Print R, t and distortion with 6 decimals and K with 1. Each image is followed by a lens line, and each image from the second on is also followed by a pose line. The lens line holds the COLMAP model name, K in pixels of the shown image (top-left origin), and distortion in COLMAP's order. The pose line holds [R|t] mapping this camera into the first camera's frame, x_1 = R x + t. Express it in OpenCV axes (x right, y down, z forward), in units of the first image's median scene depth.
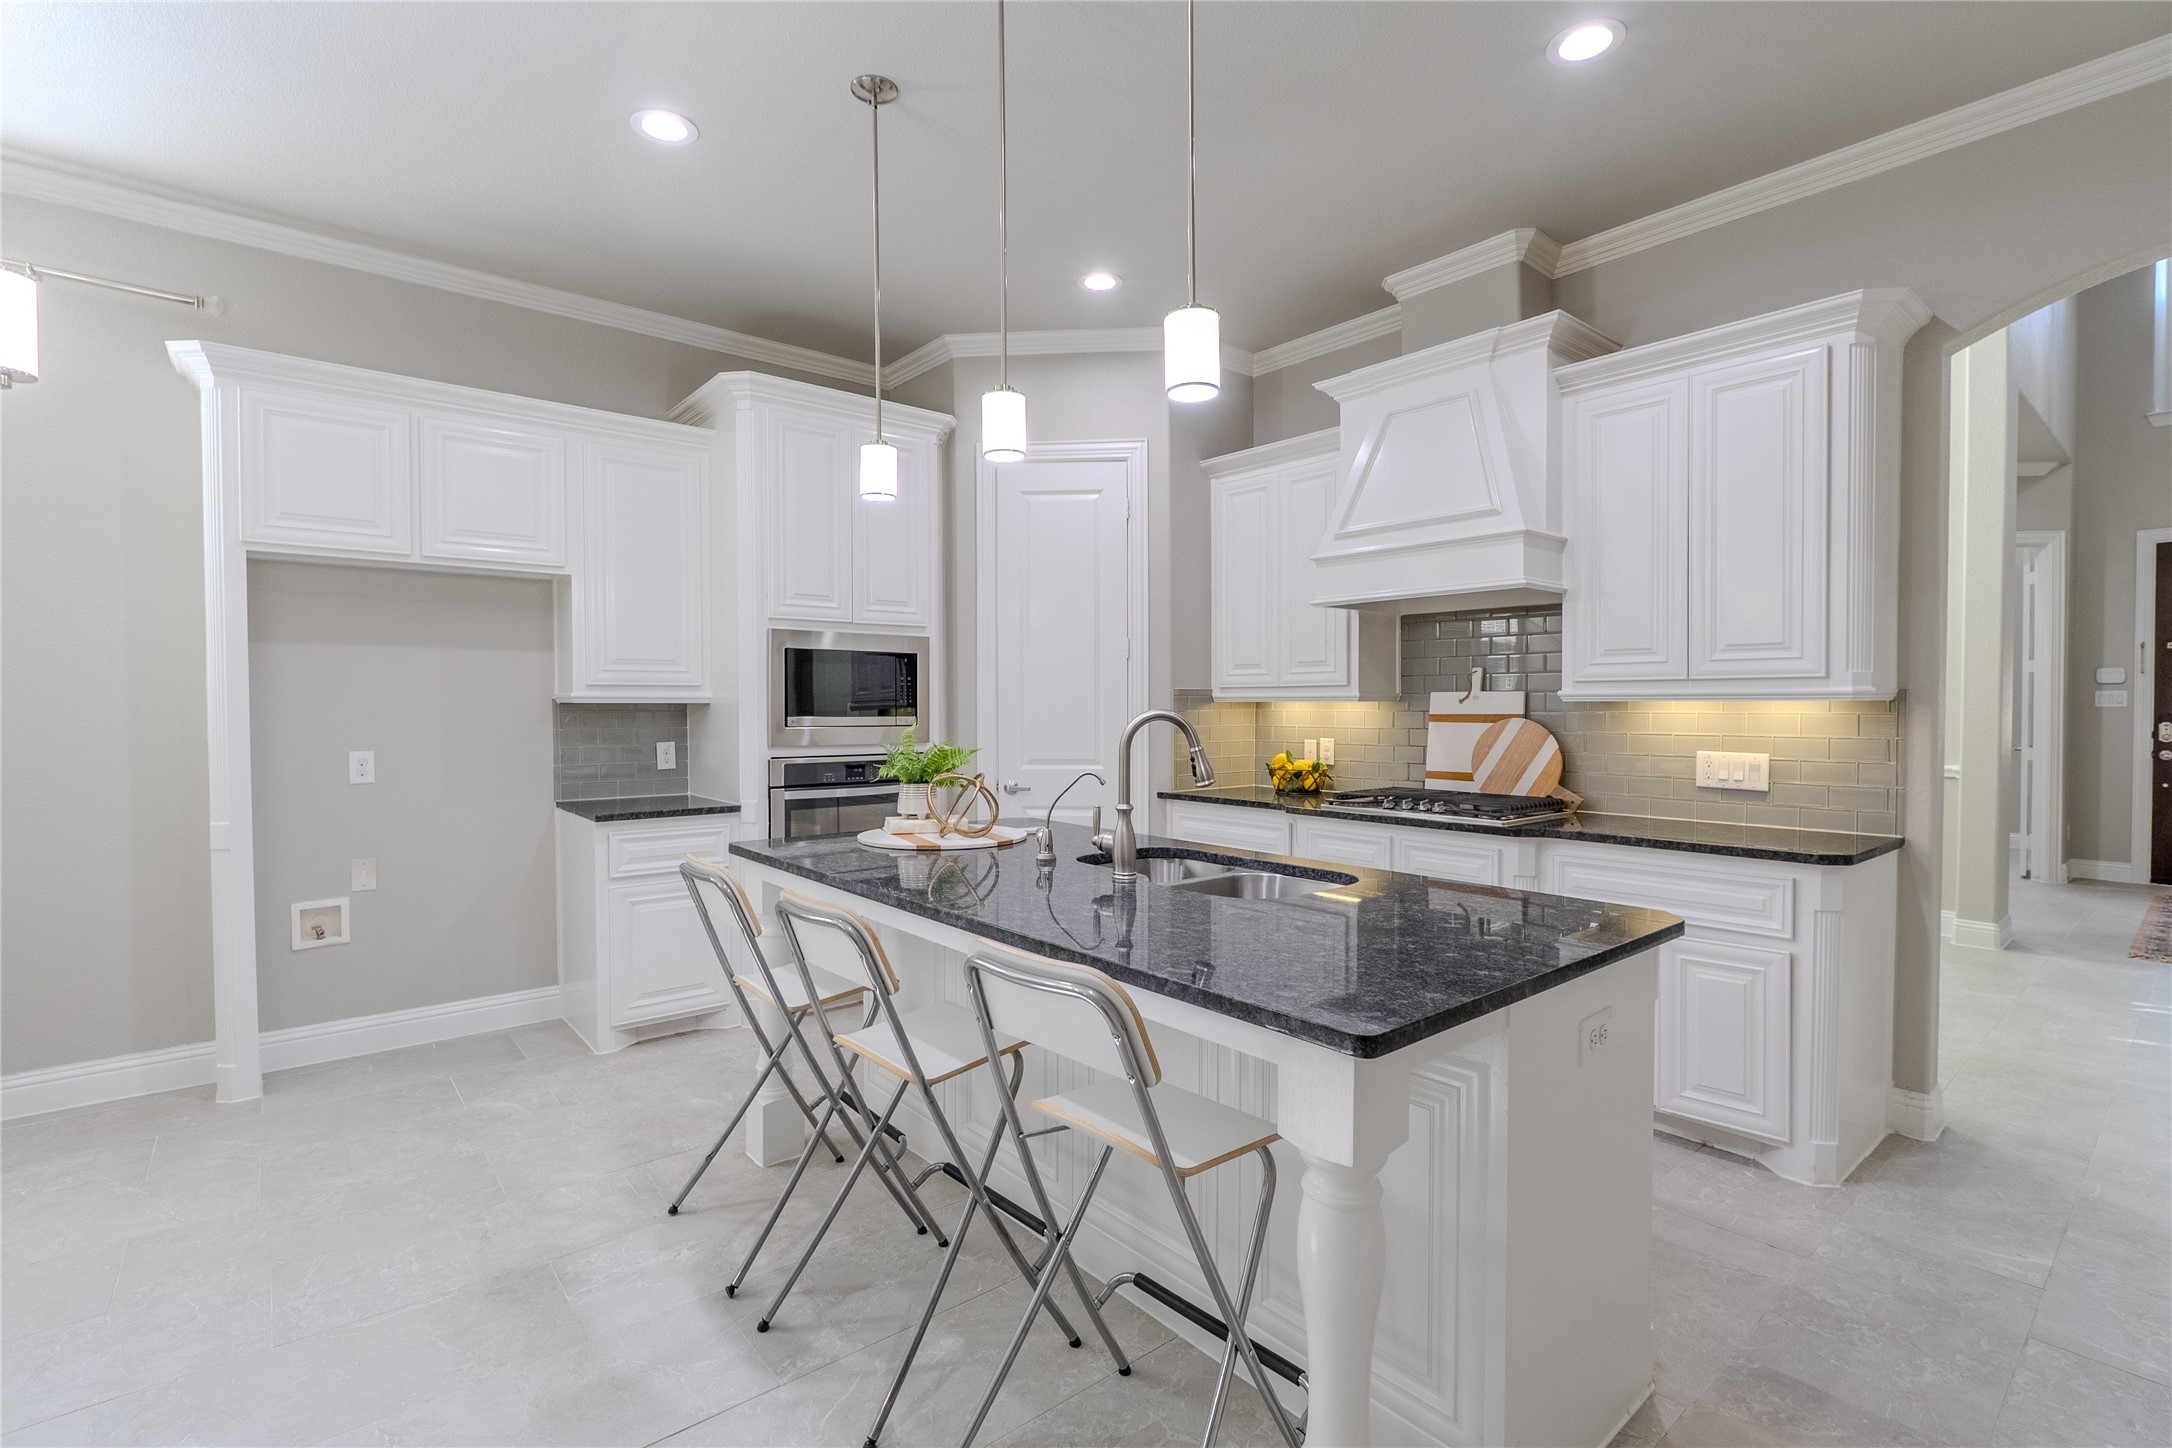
lens RADIAL K [[984.7, 0, 1084.6], [0, 984.7, 726.3], [0, 0, 1]] dist [-0.009686, 0.001005]
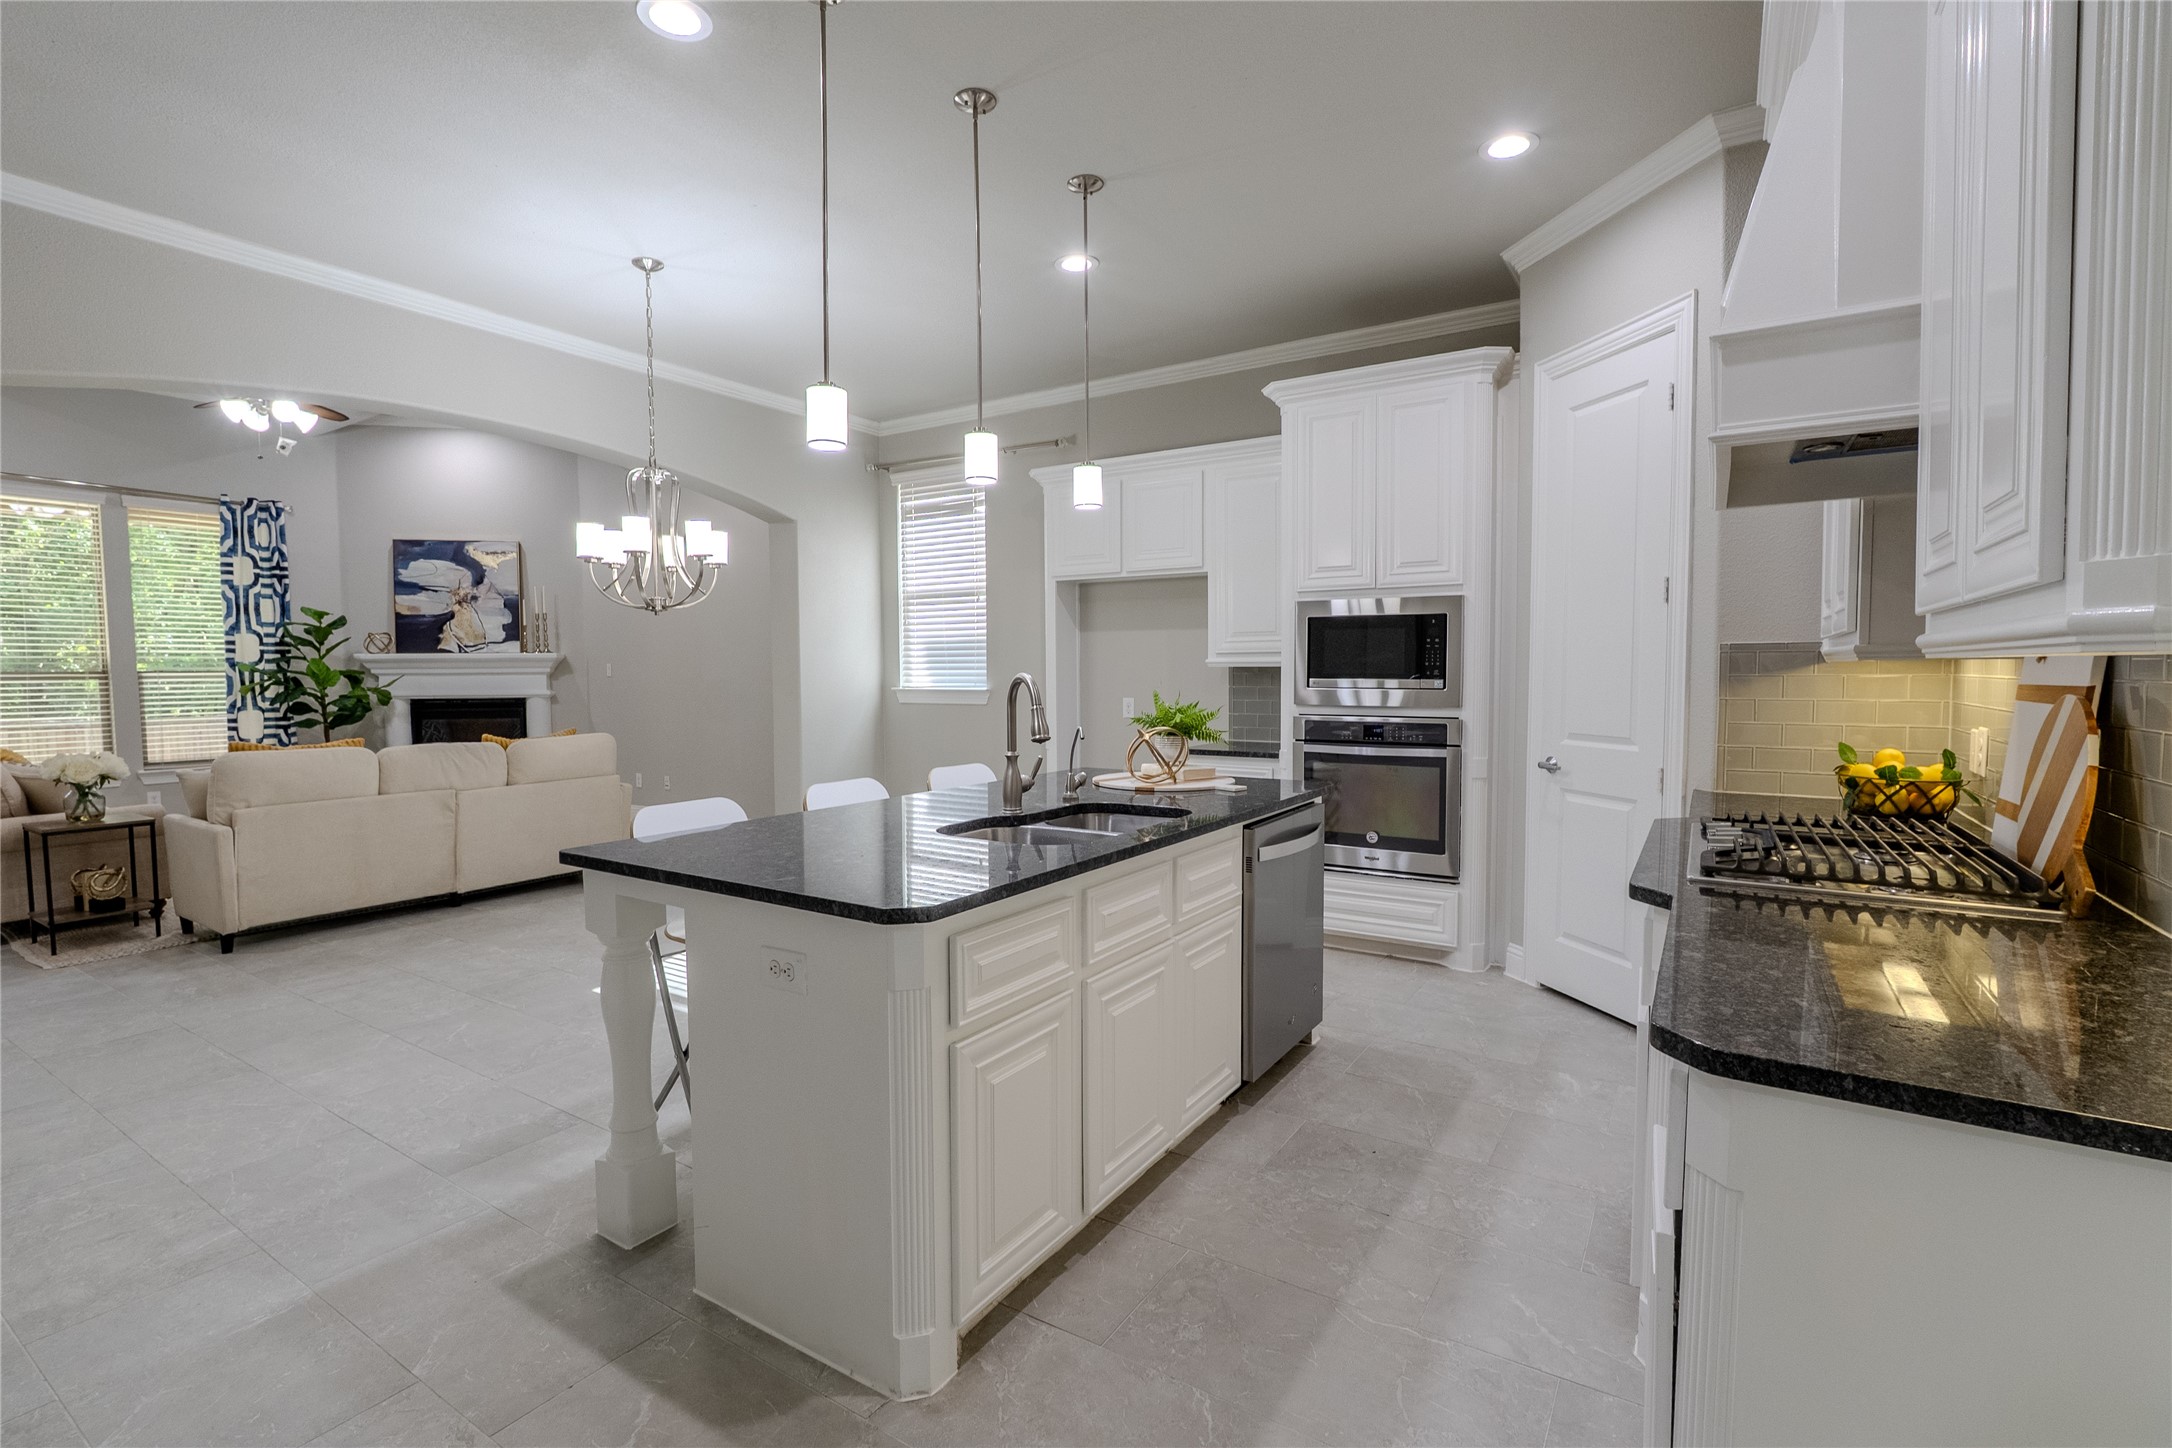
lens RADIAL K [[984.7, 0, 1084.6], [0, 984.7, 726.3], [0, 0, 1]] dist [-0.009686, 0.001005]
pose [[0.298363, 0.054231, -0.952911, 0.719838], [-0.016534, 0.998528, 0.051650, -0.009427], [0.954309, 0.000345, 0.298821, 0.429185]]
